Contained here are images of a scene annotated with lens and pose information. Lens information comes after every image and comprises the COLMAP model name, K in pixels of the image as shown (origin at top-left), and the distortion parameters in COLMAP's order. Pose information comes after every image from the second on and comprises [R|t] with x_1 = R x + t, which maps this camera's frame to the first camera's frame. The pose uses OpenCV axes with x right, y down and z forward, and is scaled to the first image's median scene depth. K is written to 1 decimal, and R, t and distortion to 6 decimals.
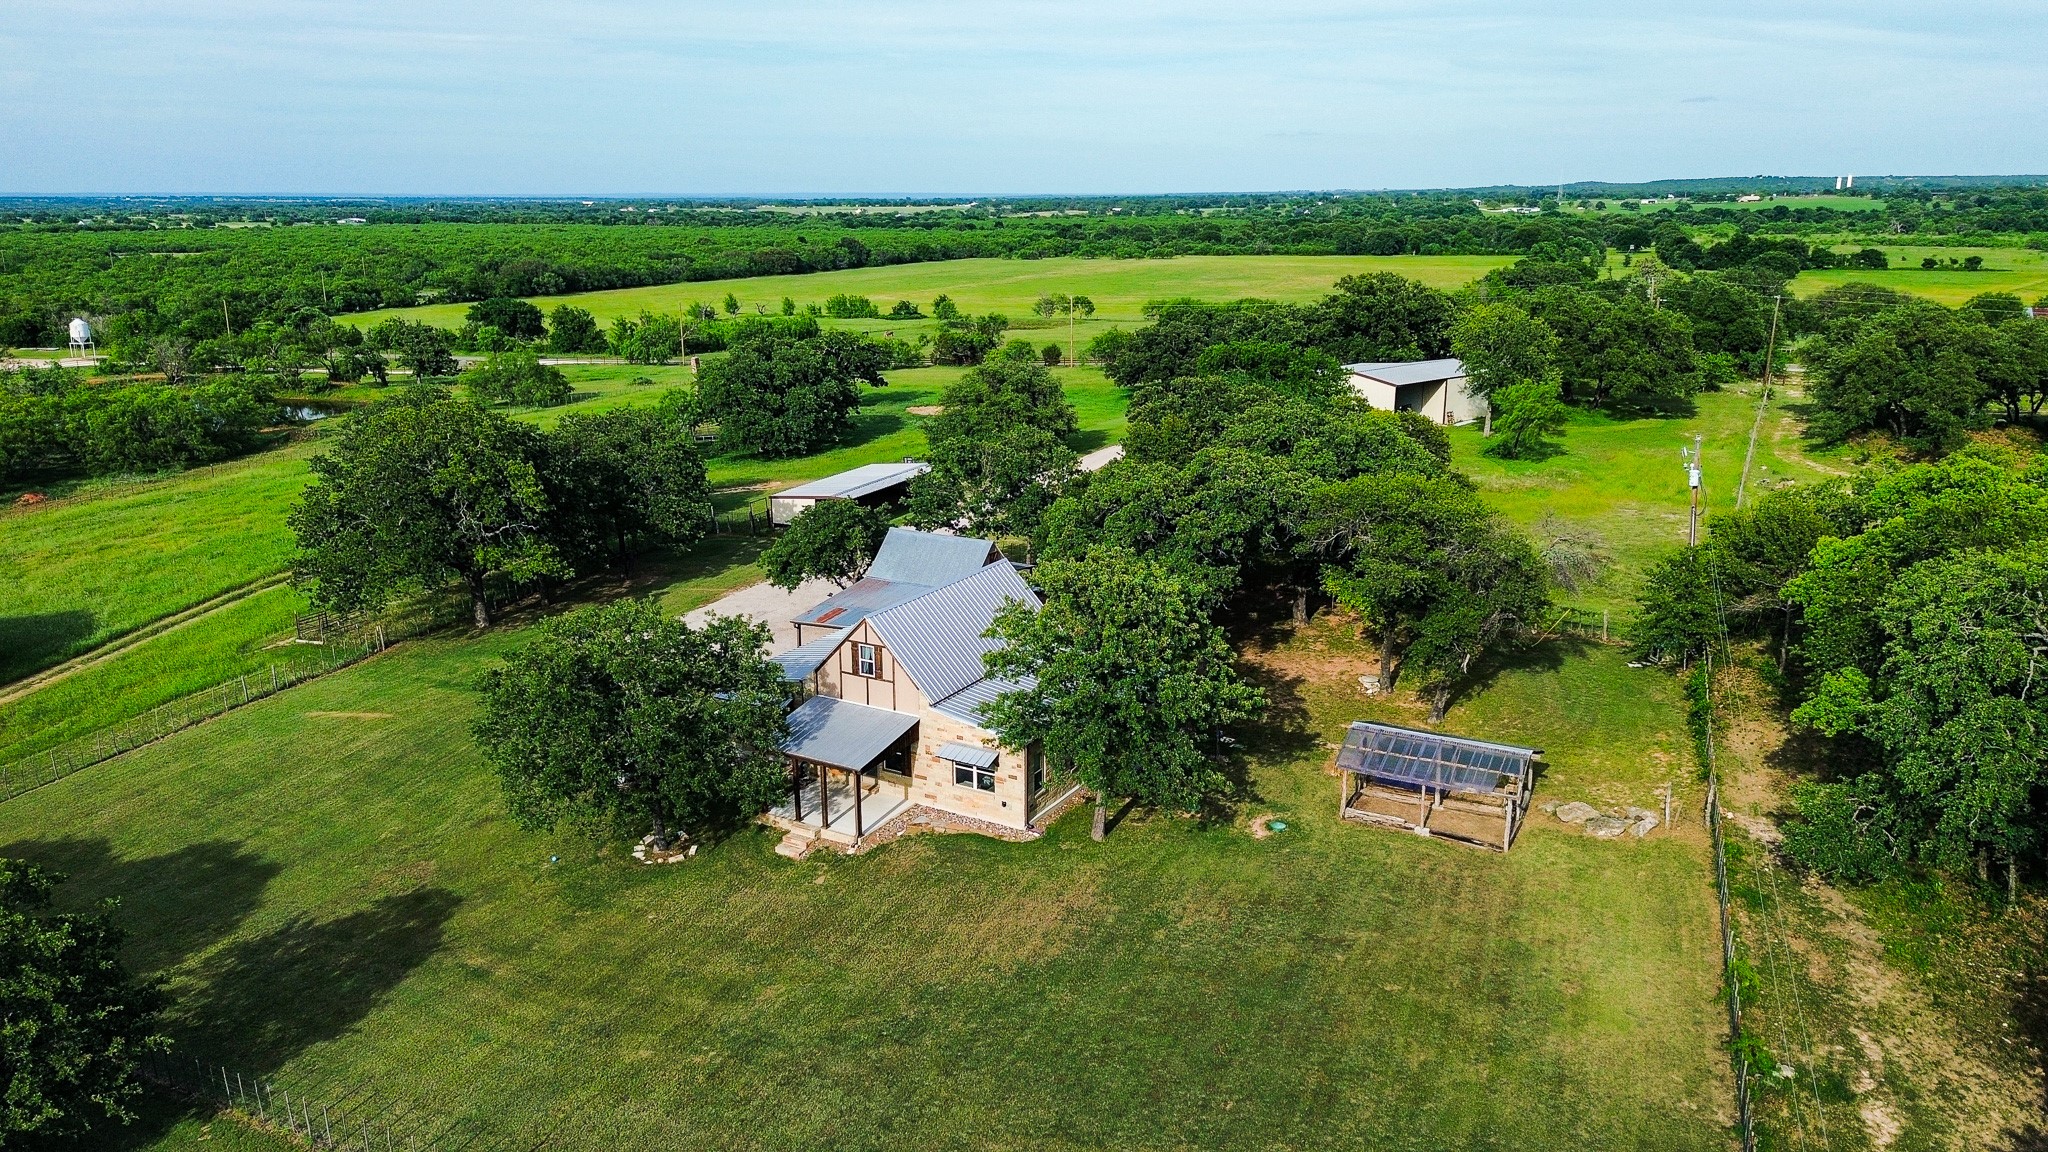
lens RADIAL K [[1451.7, 0, 1021.2], [0, 1451.7, 545.8], [0, 0, 1]] dist [0.068811, -0.062471]
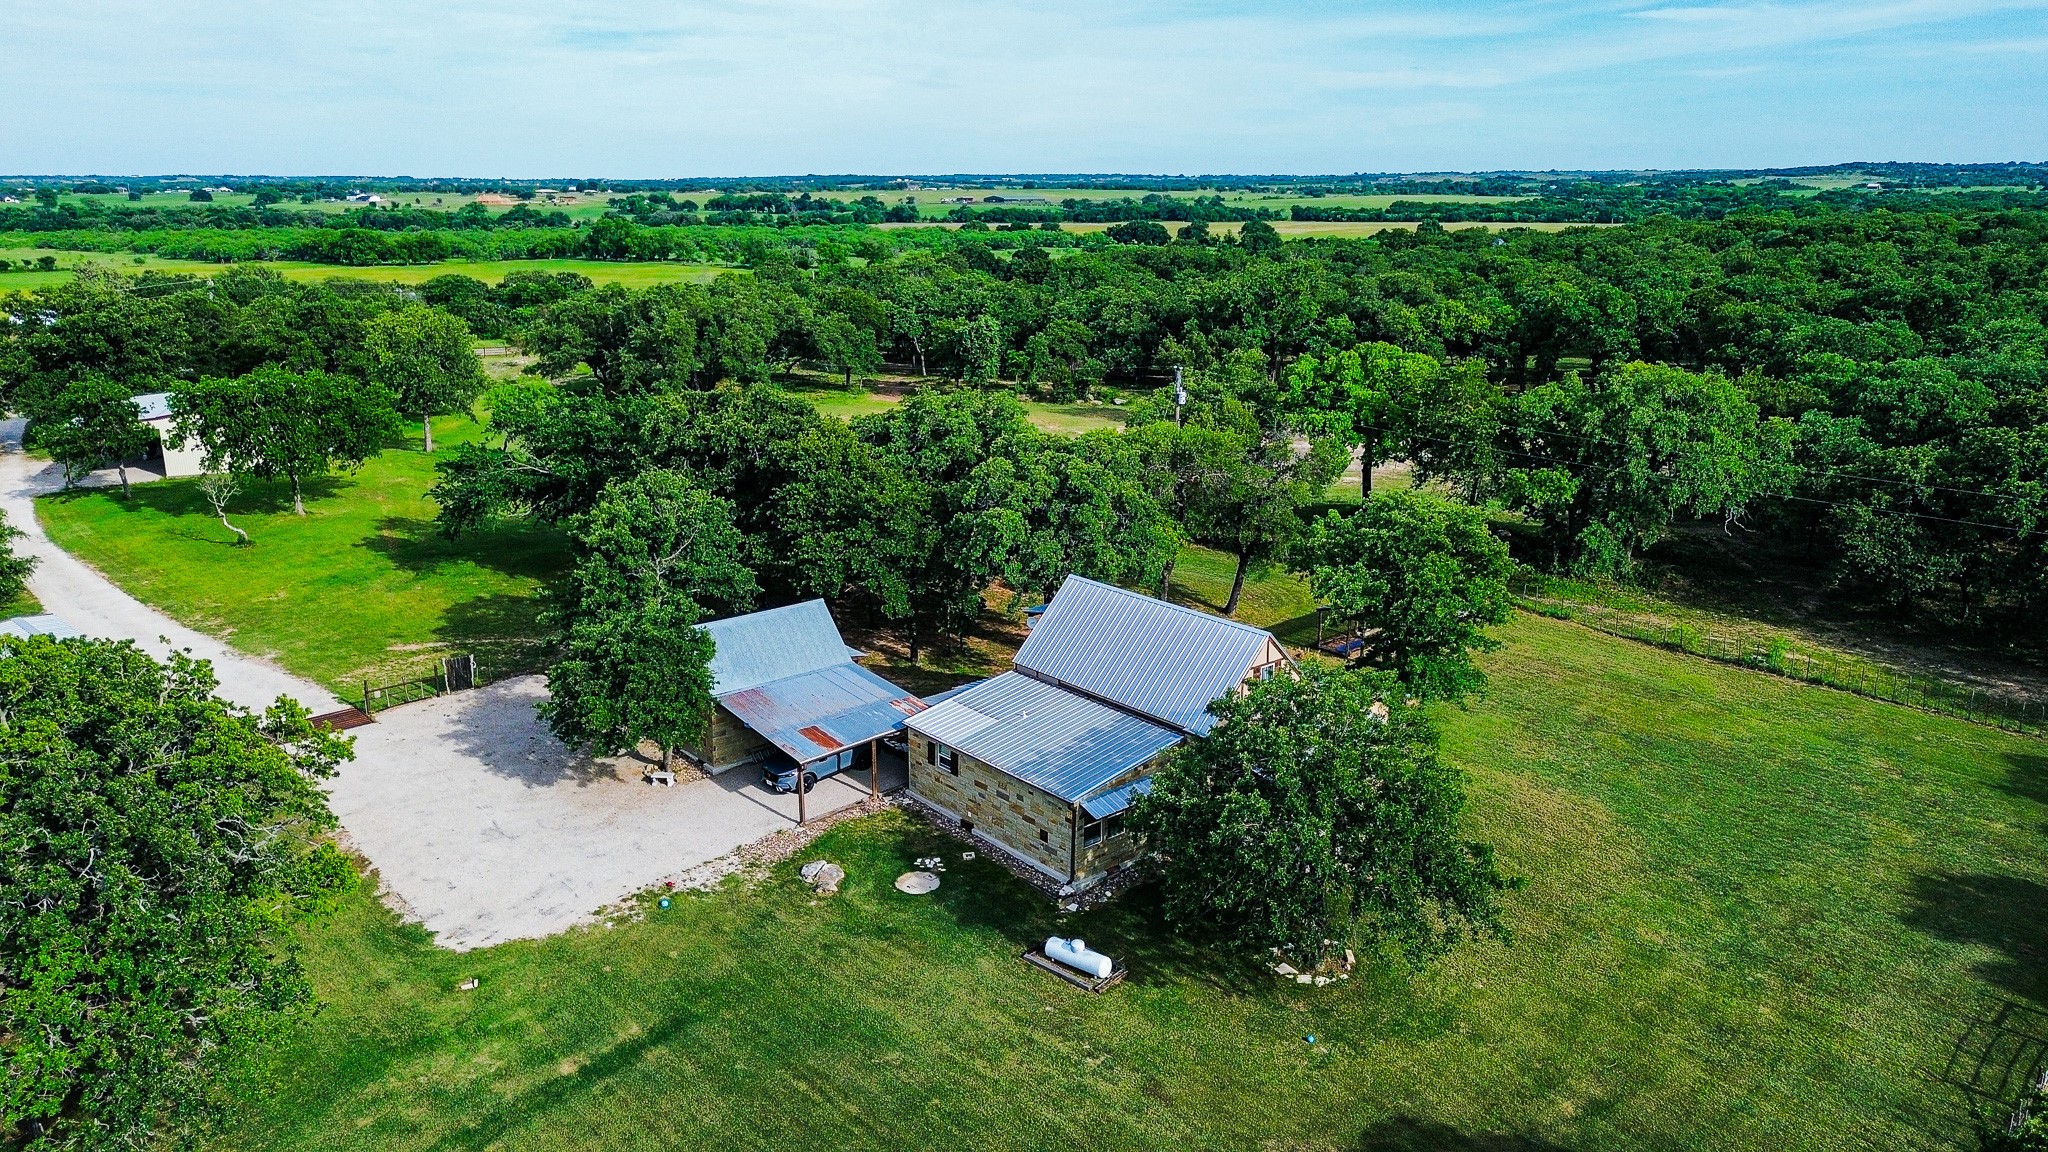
lens RADIAL K [[1451.7, 0, 1021.2], [0, 1451.7, 545.8], [0, 0, 1]] dist [0.068811, -0.062471]
pose [[0.325264, -0.220525, 0.919550, -0.986152], [0.221290, 0.963177, 0.152713, -0.178475], [-0.919366, 0.153816, 0.362086, 0.802453]]
